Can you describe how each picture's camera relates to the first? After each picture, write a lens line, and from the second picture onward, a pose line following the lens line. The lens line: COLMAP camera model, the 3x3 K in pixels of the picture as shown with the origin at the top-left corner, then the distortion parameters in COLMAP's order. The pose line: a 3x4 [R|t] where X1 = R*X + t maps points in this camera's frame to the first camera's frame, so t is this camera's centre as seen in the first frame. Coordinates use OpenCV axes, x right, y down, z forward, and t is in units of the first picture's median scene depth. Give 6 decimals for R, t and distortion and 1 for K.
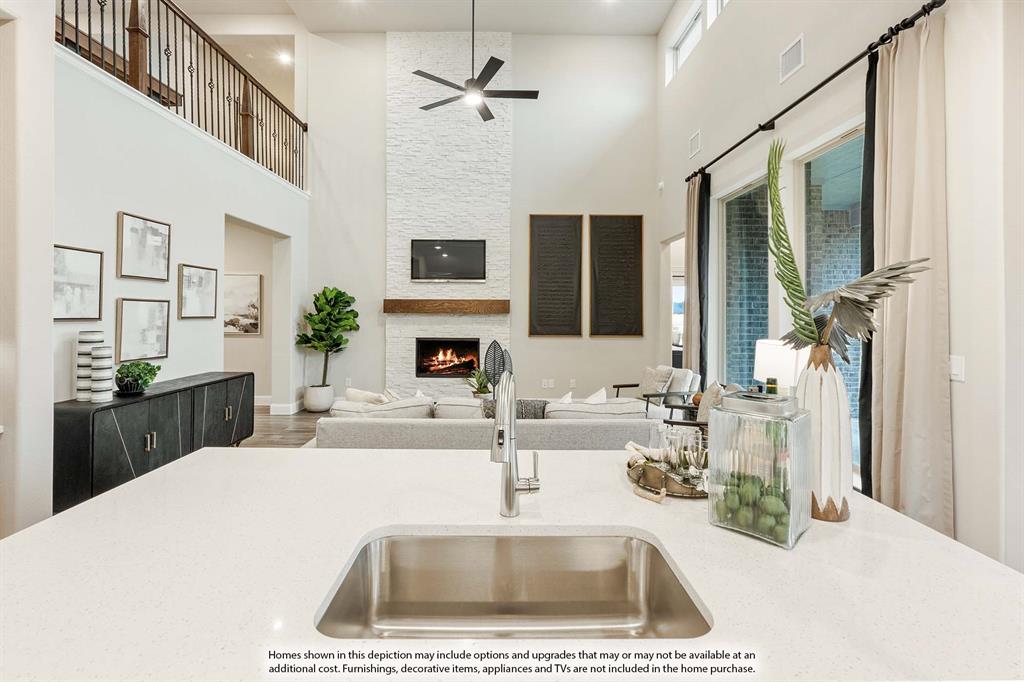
lens RADIAL K [[476.6, 0, 498.9], [0, 476.6, 311.2], [0, 0, 1]] dist [-0.000902, 0.000345]
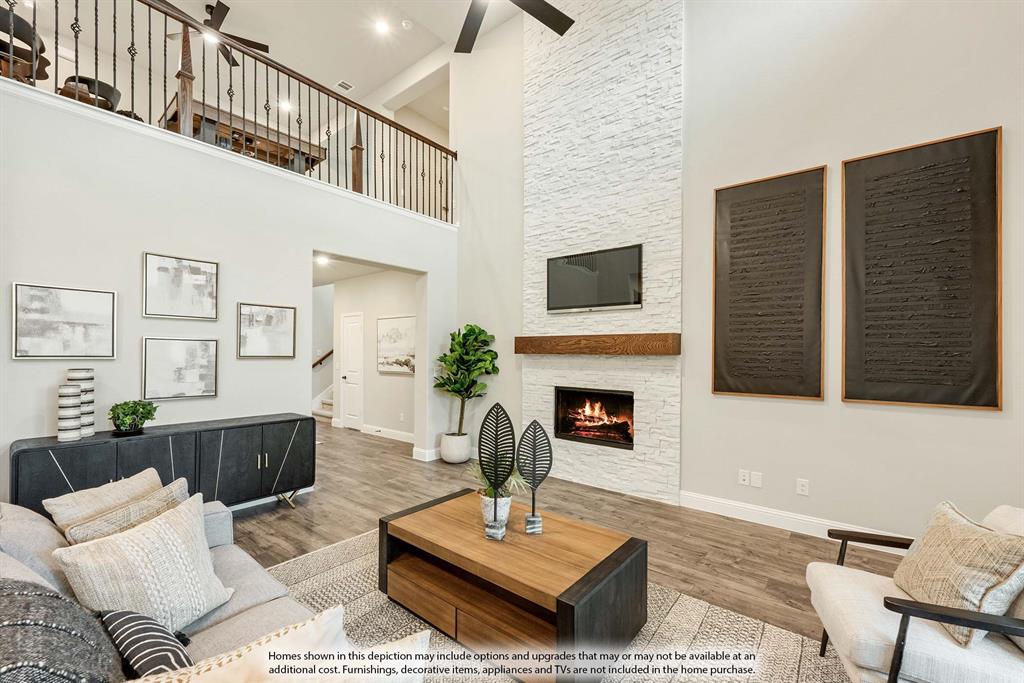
lens RADIAL K [[426.5, 0, 499.8], [0, 426.5, 353.7], [0, 0, 1]] dist [0.001508, -0.000061]
pose [[0.773545, 0.001296, -0.633740, 0.196526], [-0.001840, 0.999998, -0.000201, 0.003844], [0.633738, 0.001322, 0.773546, 0.416079]]
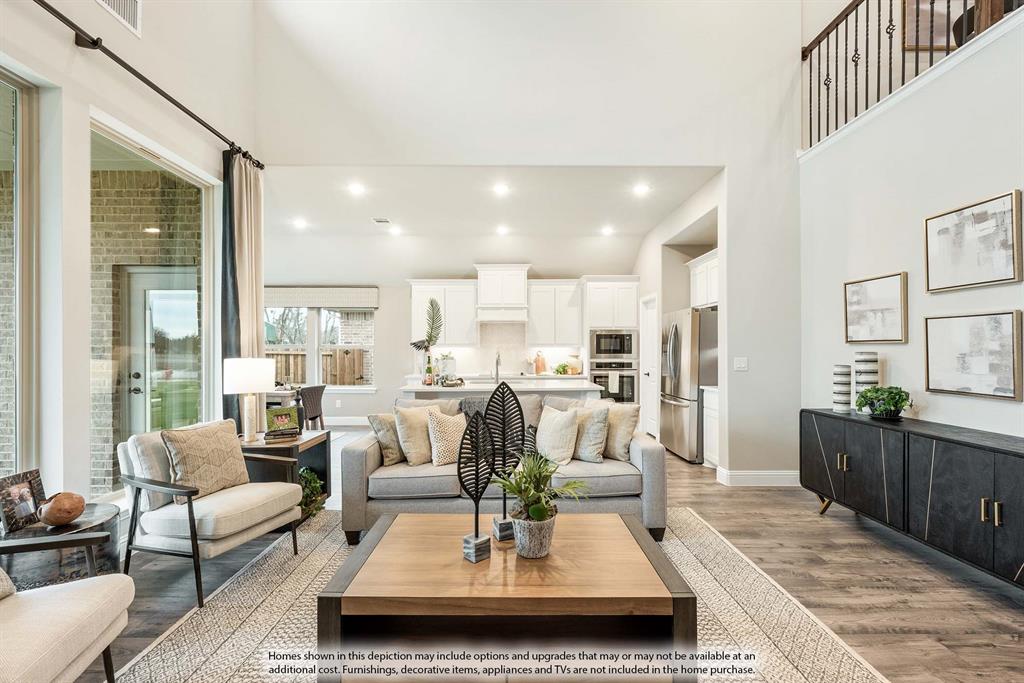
lens RADIAL K [[426.5, 0, 506.3], [0, 426.5, 351.1], [0, 0, 1]] dist [0.001508, -0.000061]
pose [[-0.999897, -0.004949, -0.013472, -0.004506], [-0.004908, 0.999983, -0.003065, 0.022374], [0.013487, -0.002999, -0.999905, 0.948647]]
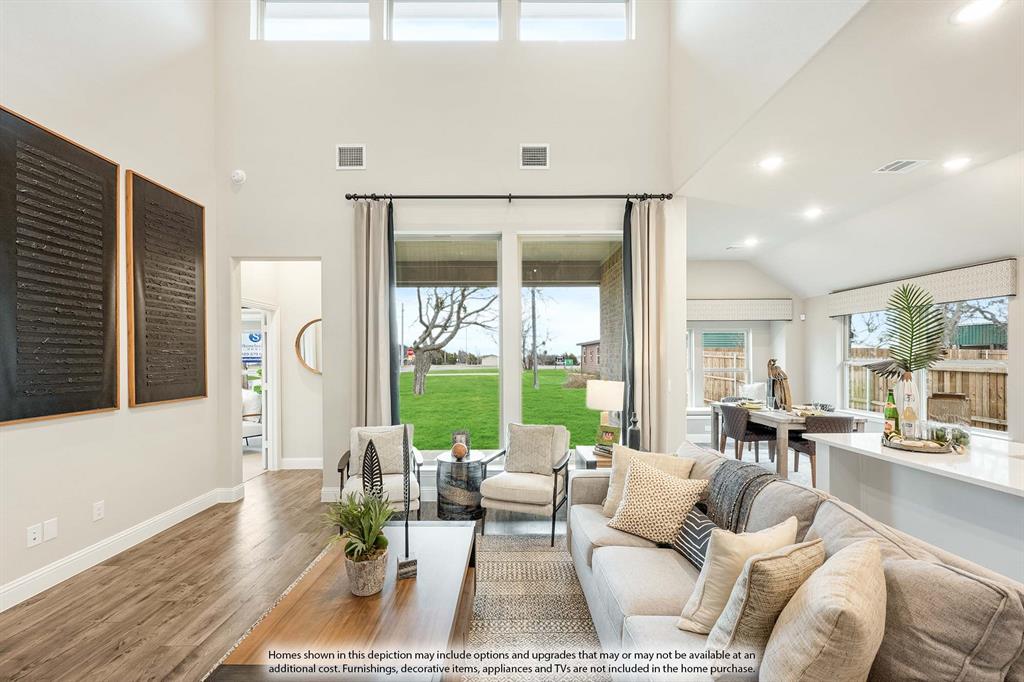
lens RADIAL K [[426.5, 0, 512.4], [0, 426.5, 360.1], [0, 0, 1]] dist [0.001508, -0.000061]
pose [[-0.027898, -0.013108, 0.999525, -0.284122], [-0.000694, 0.999914, 0.013094, -0.003964], [-0.999611, -0.000328, -0.027905, 0.600613]]
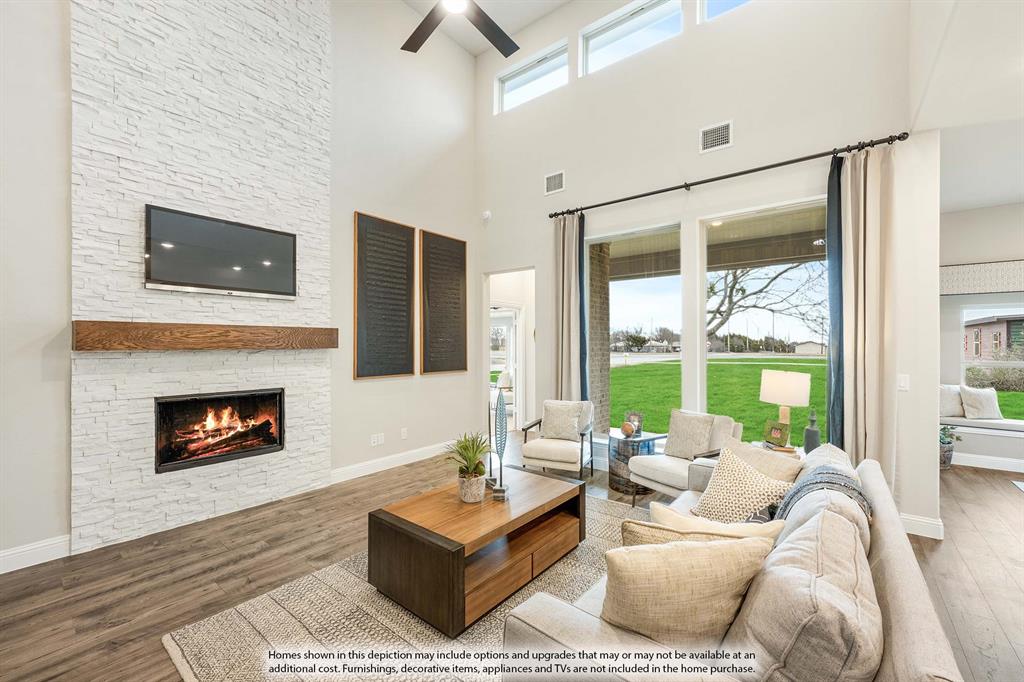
lens RADIAL K [[426.5, 0, 516.1], [0, 426.5, 344.2], [0, 0, 1]] dist [0.001508, -0.000061]
pose [[0.600175, -0.005666, 0.799849, -0.311888], [0.000726, 0.999978, 0.006538, -0.004657], [-0.799869, -0.003343, 0.600166, 0.414759]]
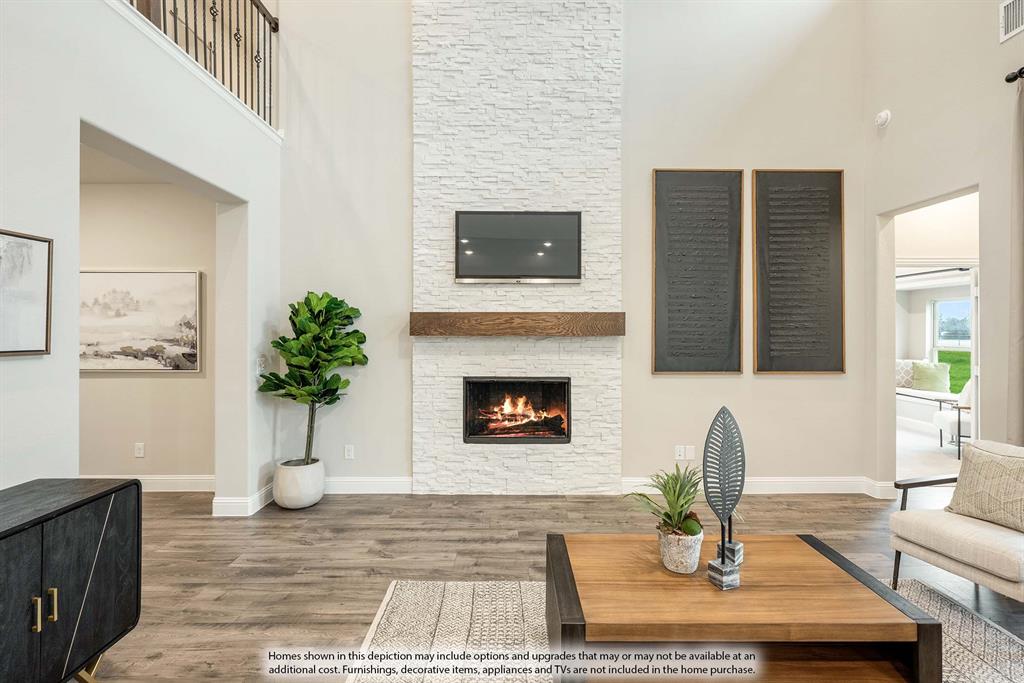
lens RADIAL K [[495.7, 0, 504.6], [0, 495.7, 329.2], [0, 0, 1]] dist [-0.000177, -0.001504]
pose [[0.999836, -0.004409, 0.017579, -0.134631], [0.004389, 0.999990, 0.001208, -0.004362], [-0.017584, -0.001131, 0.999845, 0.383818]]
